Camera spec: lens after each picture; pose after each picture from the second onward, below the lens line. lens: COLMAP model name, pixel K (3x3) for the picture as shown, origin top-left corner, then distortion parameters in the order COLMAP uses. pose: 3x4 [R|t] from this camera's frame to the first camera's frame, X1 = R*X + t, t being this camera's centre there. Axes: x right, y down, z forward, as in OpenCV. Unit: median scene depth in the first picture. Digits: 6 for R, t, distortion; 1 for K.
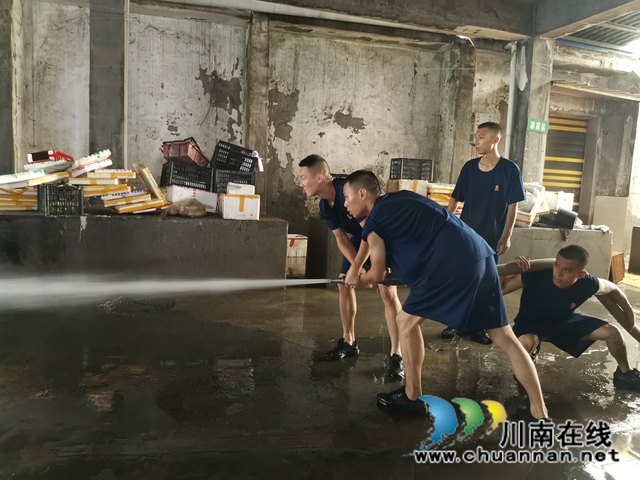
lens RADIAL K [[478.6, 0, 318.1], [0, 478.6, 240.5], [0, 0, 1]] dist [-0.051356, -0.006107]
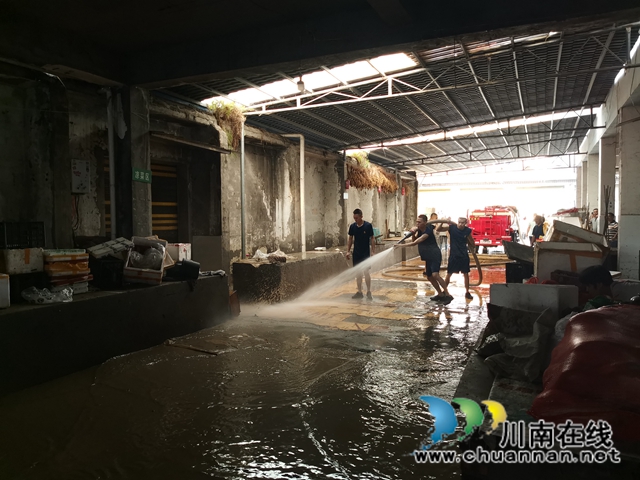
lens RADIAL K [[478.6, 0, 319.3], [0, 478.6, 242.6], [0, 0, 1]] dist [-0.051356, -0.006107]
pose [[0.642874, -0.095545, 0.759990, -0.064800], [0.135044, 0.990786, 0.010326, -0.061692], [-0.753974, 0.095994, 0.649853, 0.082661]]
